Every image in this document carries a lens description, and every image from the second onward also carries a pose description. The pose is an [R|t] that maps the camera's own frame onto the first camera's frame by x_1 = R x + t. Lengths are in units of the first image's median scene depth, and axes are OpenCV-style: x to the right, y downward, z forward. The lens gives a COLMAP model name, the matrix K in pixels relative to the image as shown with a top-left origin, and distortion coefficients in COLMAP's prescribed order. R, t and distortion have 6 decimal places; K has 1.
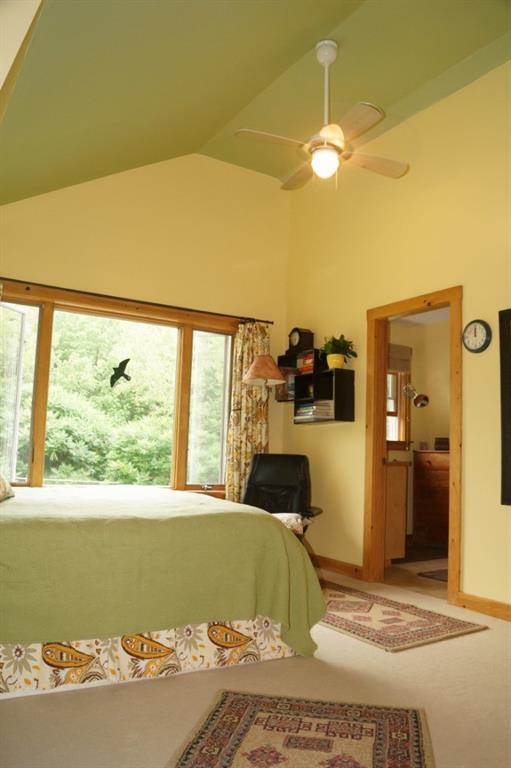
lens RADIAL K [[604.8, 0, 255.5], [0, 604.8, 384.0], [0, 0, 1]] dist [-0.084390, 0.010359]
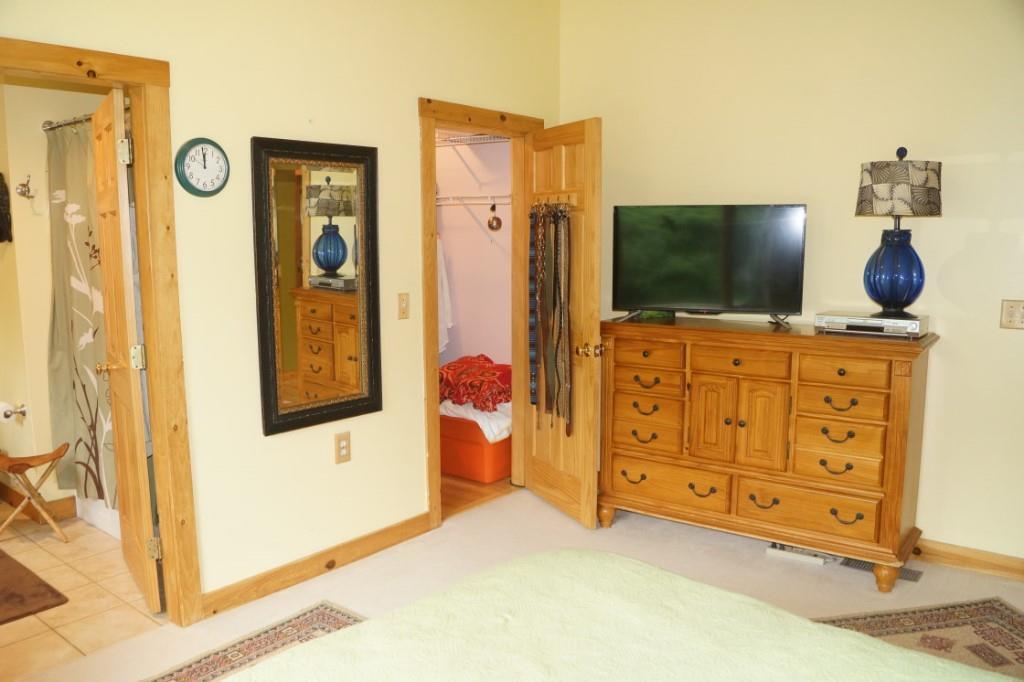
lens RADIAL K [[806.4, 0, 506.5], [0, 806.4, 356.1], [0, 0, 1]] dist [-0.084390, 0.010359]
pose [[-0.318079, -0.163525, 0.933855, -0.459199], [-0.095068, 0.985549, 0.140196, -0.035962], [-0.943286, -0.044187, -0.329028, 0.957906]]
